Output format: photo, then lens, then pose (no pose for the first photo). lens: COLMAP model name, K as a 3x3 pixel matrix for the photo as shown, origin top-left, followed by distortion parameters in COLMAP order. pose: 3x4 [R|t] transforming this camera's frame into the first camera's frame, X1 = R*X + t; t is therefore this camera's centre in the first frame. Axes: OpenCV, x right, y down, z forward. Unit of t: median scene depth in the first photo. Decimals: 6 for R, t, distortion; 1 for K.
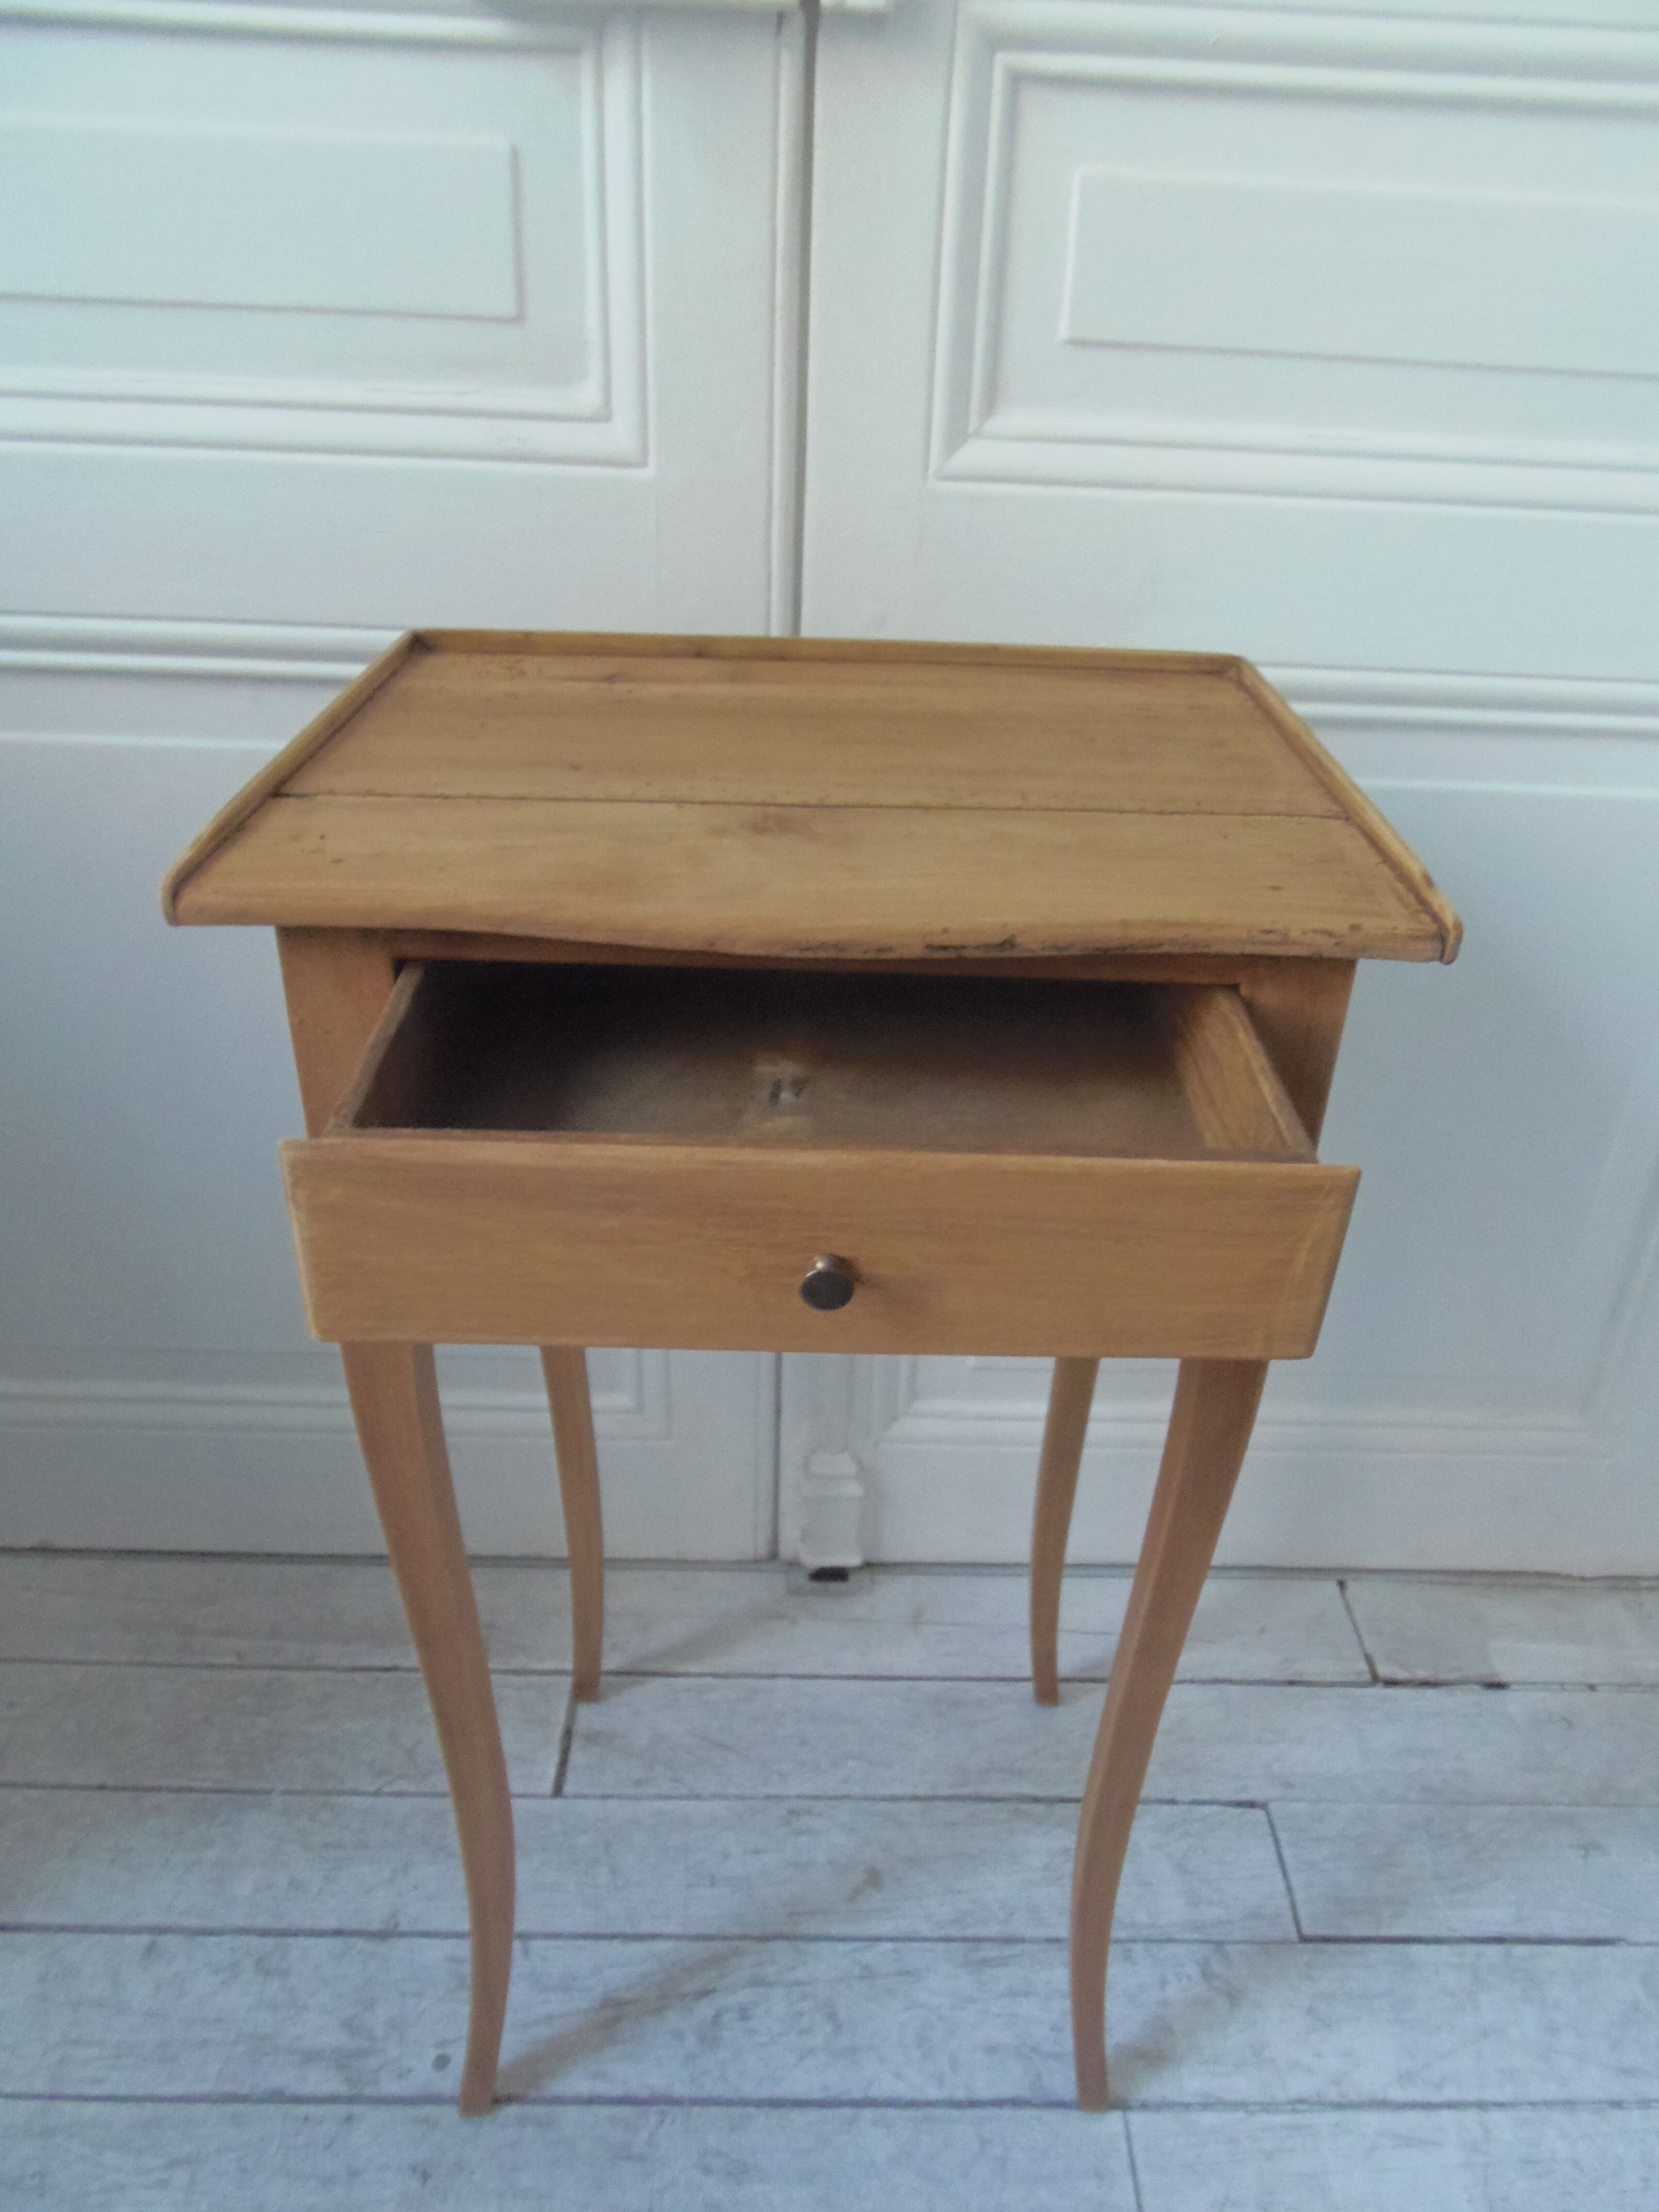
lens RADIAL K [[1649.6, 0, 862.4], [0, 1649.6, 1124.8], [0, 0, 1]] dist [-0.007020, -0.008287]
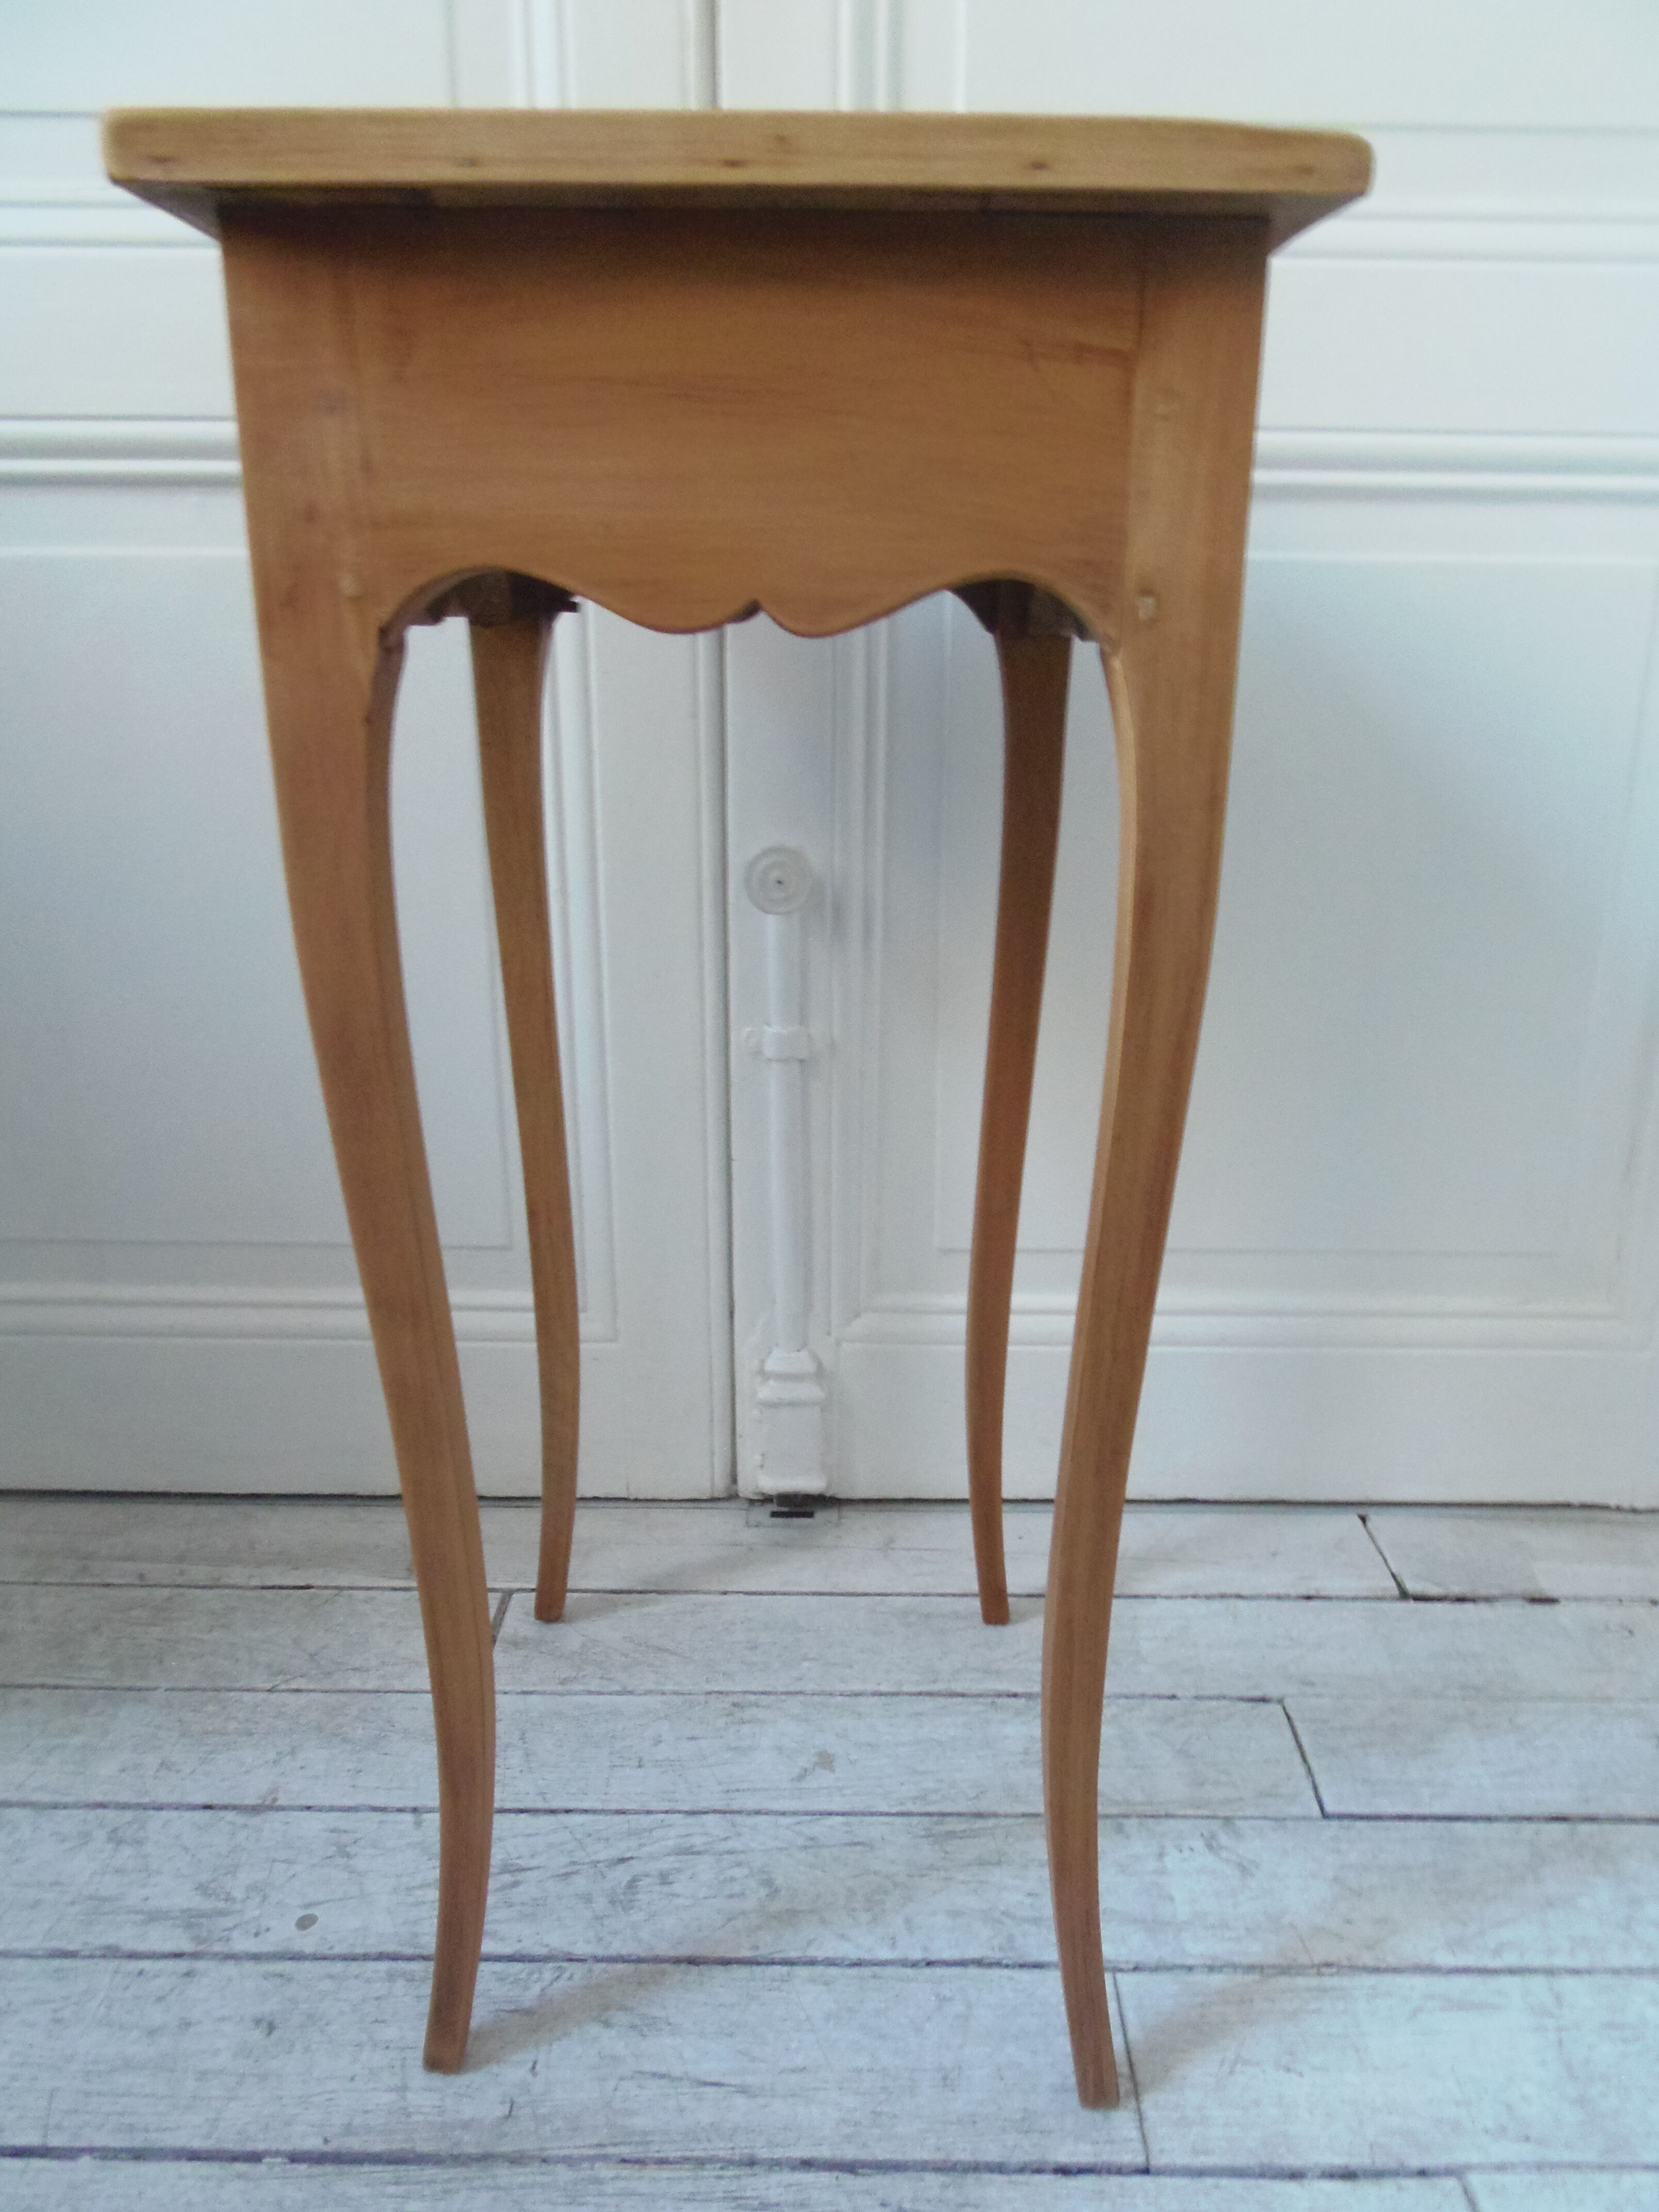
lens RADIAL K [[1649.6, 0, 850.0], [0, 1649.6, 1120.5], [0, 0, 1]] dist [-0.007020, -0.008287]
pose [[0.999106, -0.025528, -0.033685, 0.061625], [0.017722, 0.976576, -0.214442, 0.335290], [0.038370, 0.213654, 0.976156, 0.085657]]
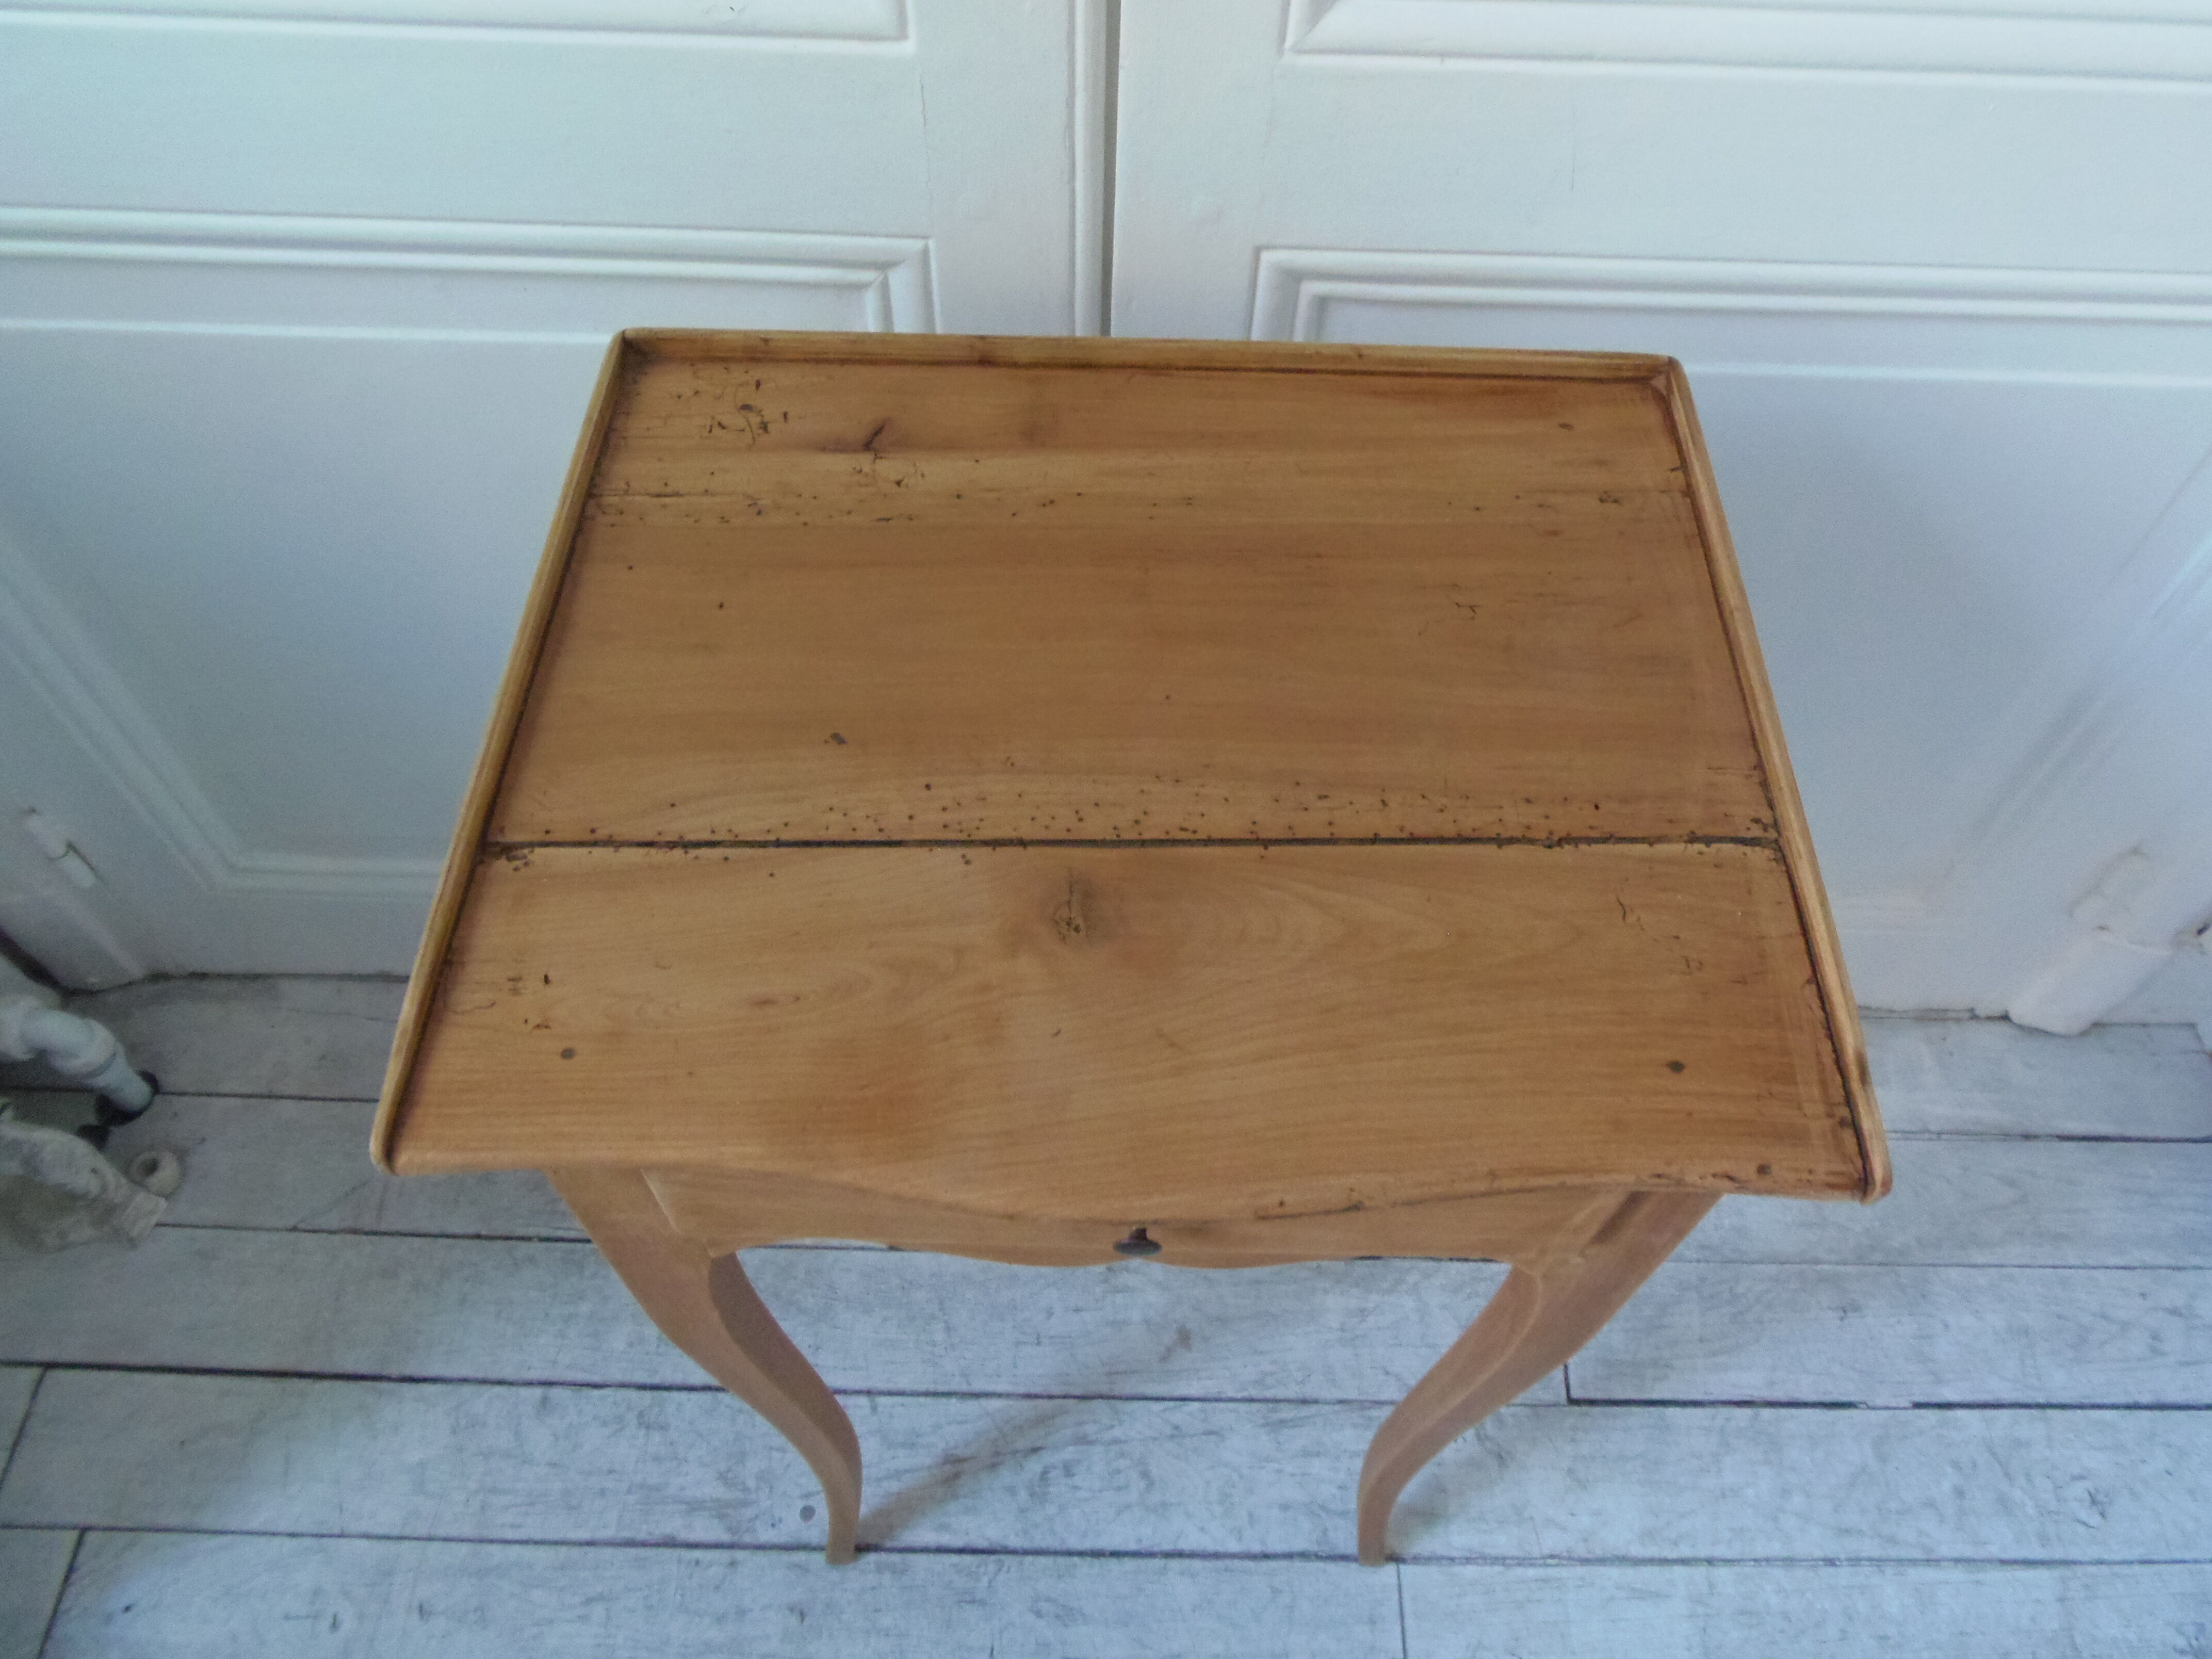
lens RADIAL K [[1649.6, 0, 1121.9], [0, 1649.6, 827.3], [0, 0, 1]] dist [-0.007020, -0.008287]
pose [[0.999370, 0.013683, -0.032746, -0.003458], [0.001633, 0.903985, 0.427562, -0.343516], [0.035453, -0.427346, 0.903393, 0.158582]]
